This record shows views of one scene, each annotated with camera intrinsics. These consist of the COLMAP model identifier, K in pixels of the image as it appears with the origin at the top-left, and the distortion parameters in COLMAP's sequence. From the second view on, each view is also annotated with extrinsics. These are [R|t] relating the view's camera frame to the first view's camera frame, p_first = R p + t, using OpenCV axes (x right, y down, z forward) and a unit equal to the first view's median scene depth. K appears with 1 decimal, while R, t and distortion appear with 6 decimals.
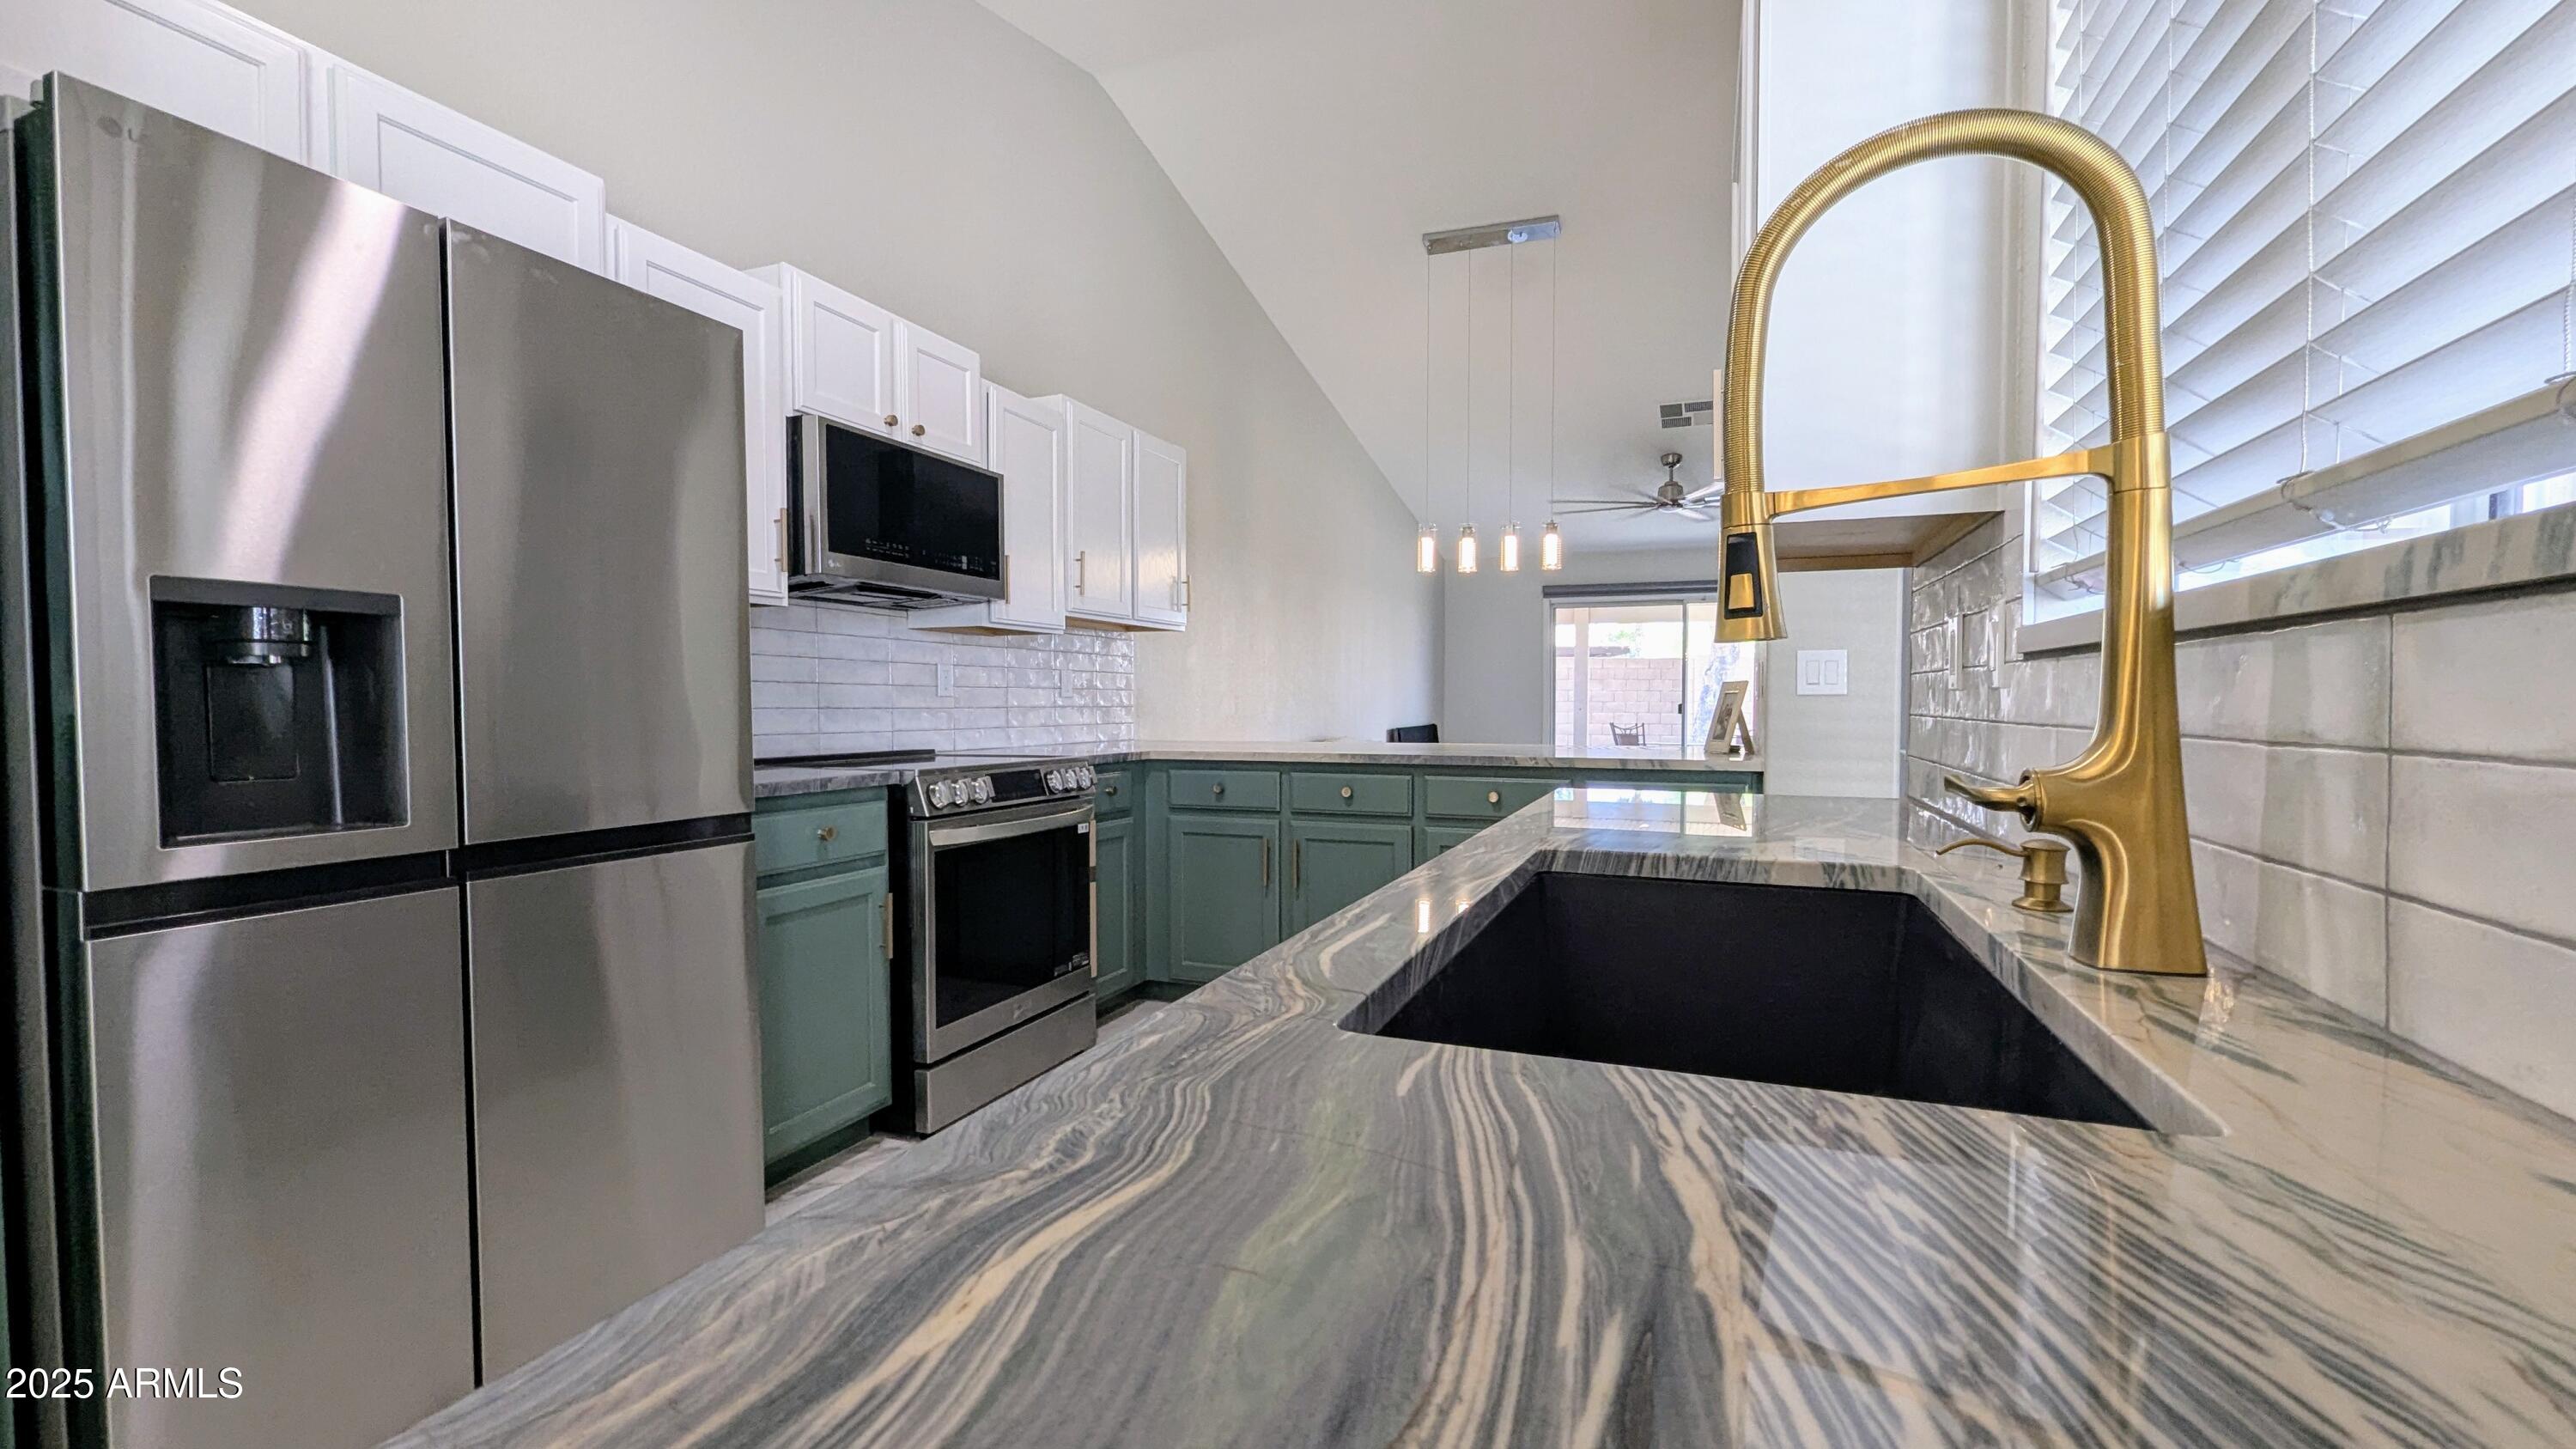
lens RADIAL K [[1065.5, 0, 1294.6], [0, 1065.5, 728.6], [0, 0, 1]] dist [-0.006935, -0.000209]
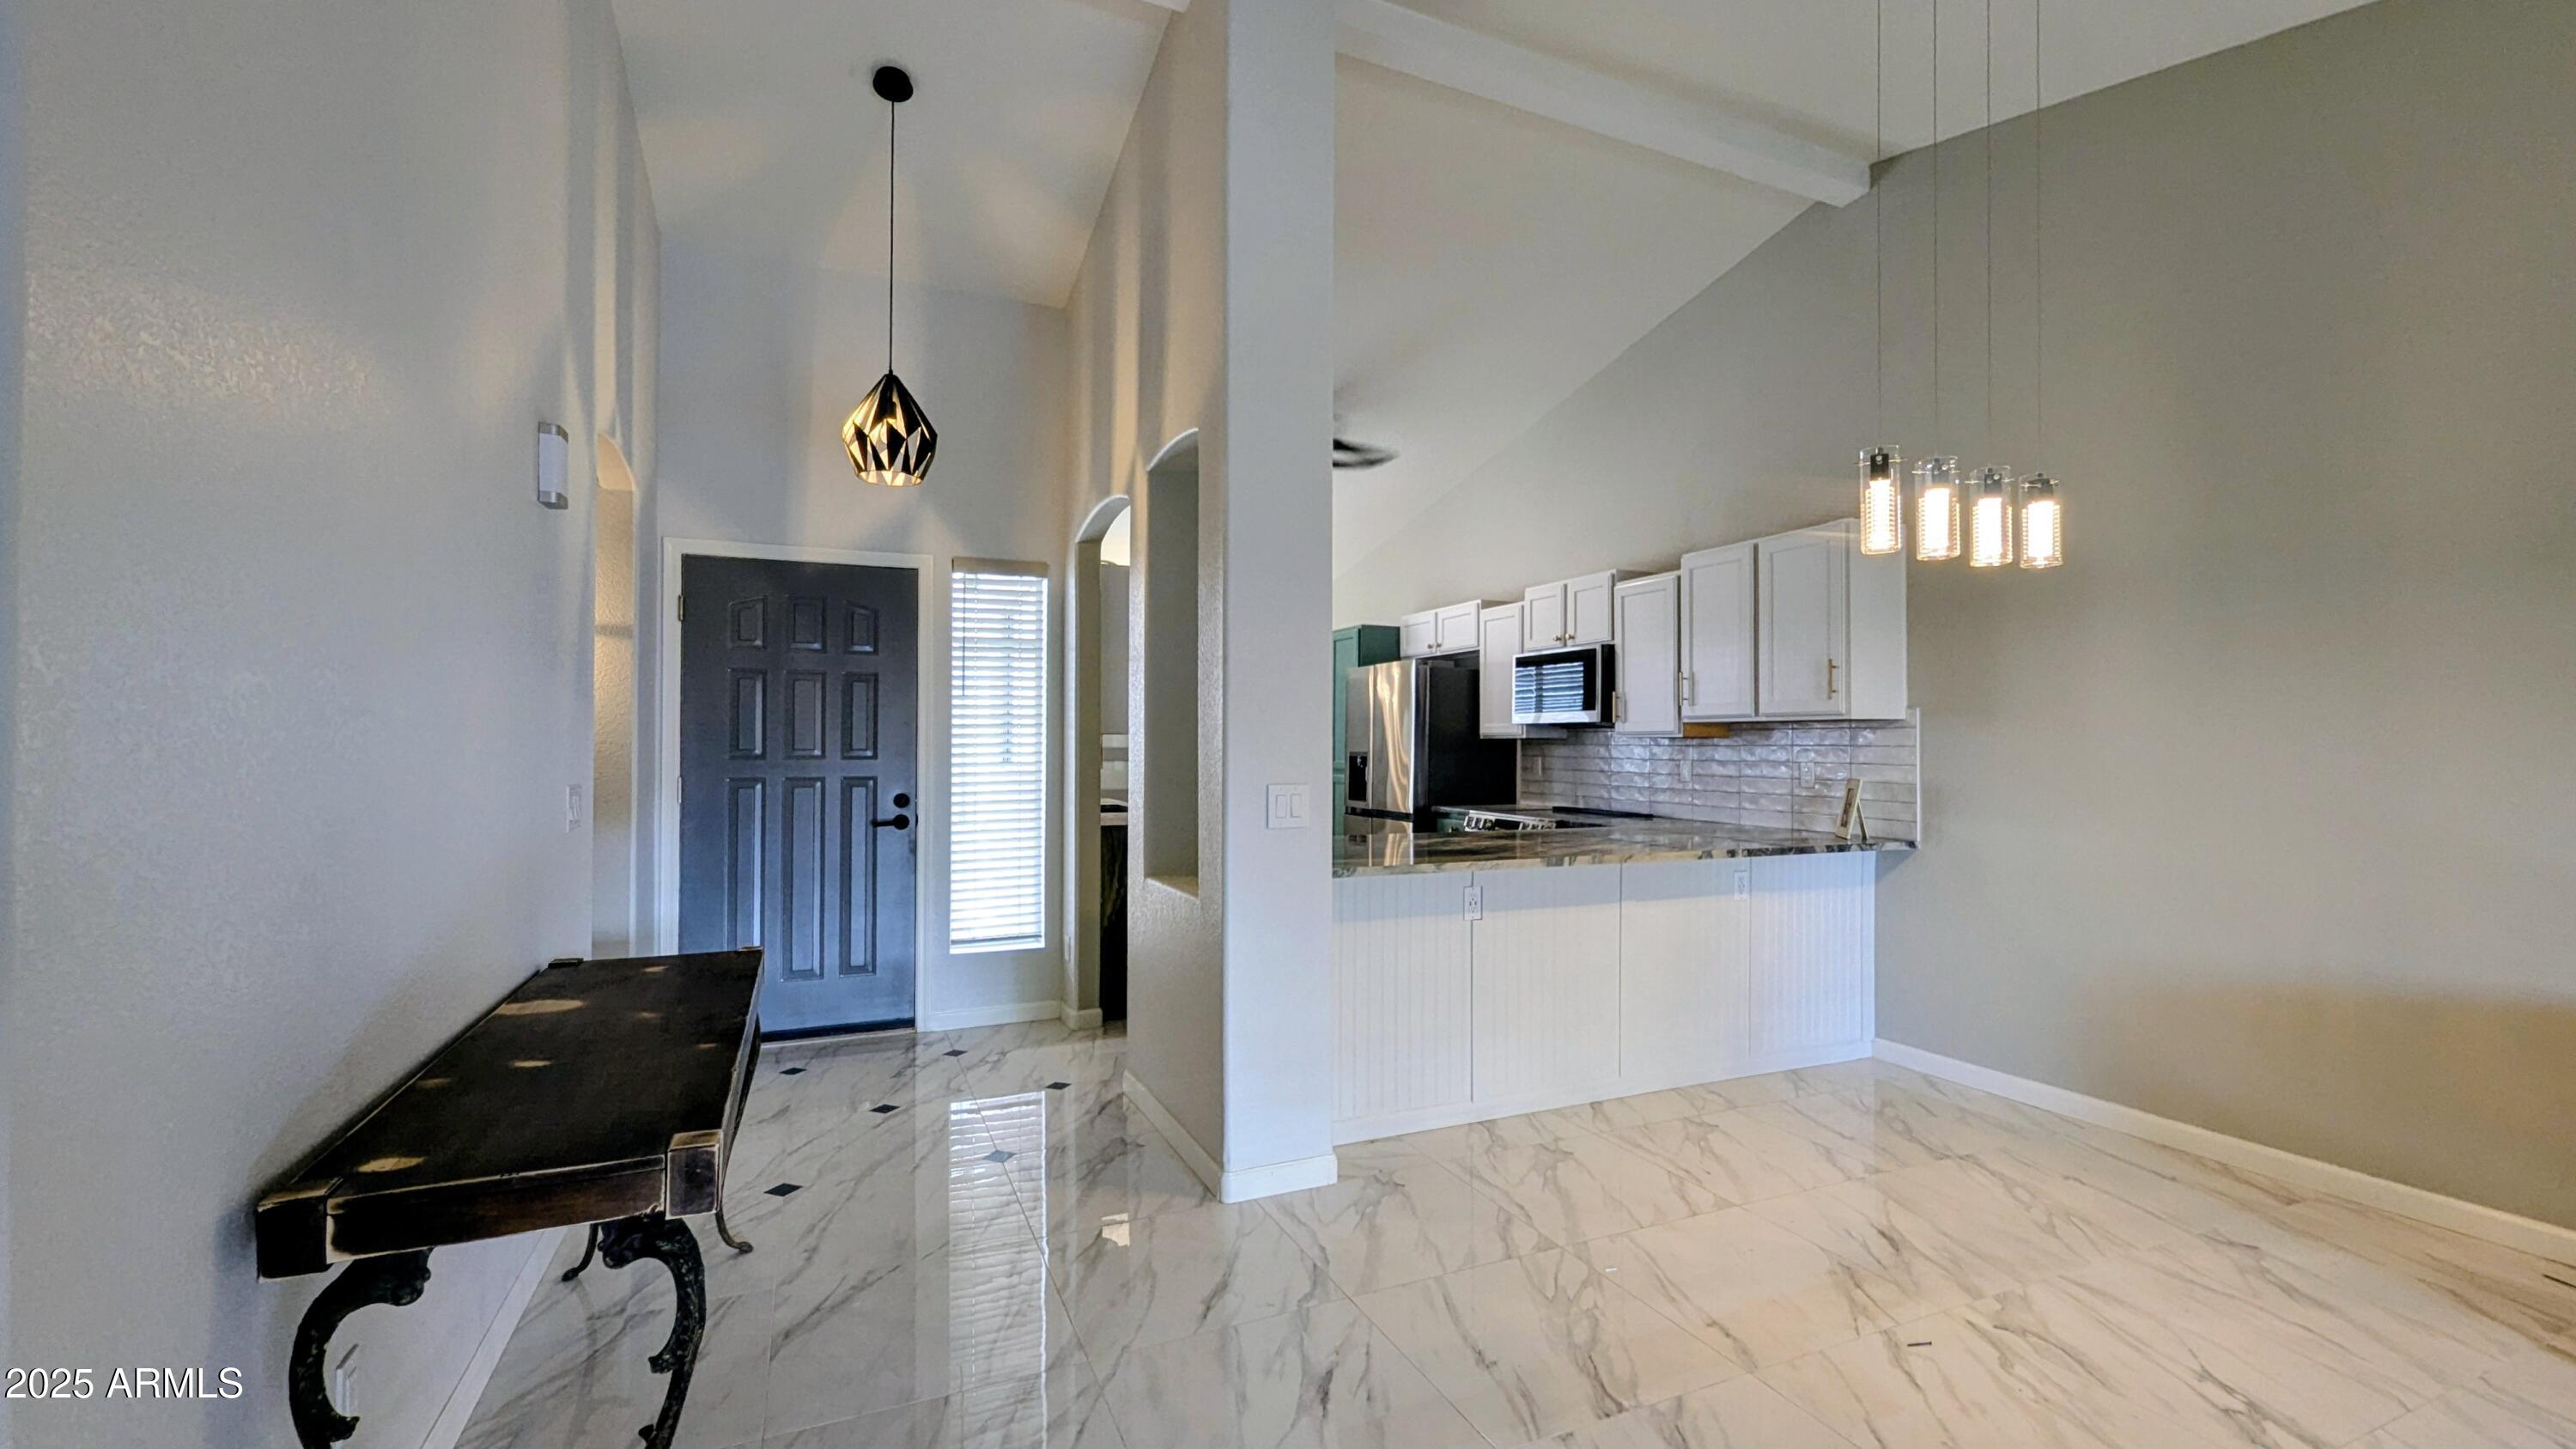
lens RADIAL K [[1068.8, 0, 1301.2], [0, 1068.8, 731.9], [0, 0, 1]] dist [0.001679, -0.000253]
pose [[-0.703479, -0.007102, -0.710681, 2.210754], [-0.020337, 0.999742, 0.010140, -0.209102], [0.710425, 0.021586, -0.703442, 3.384627]]
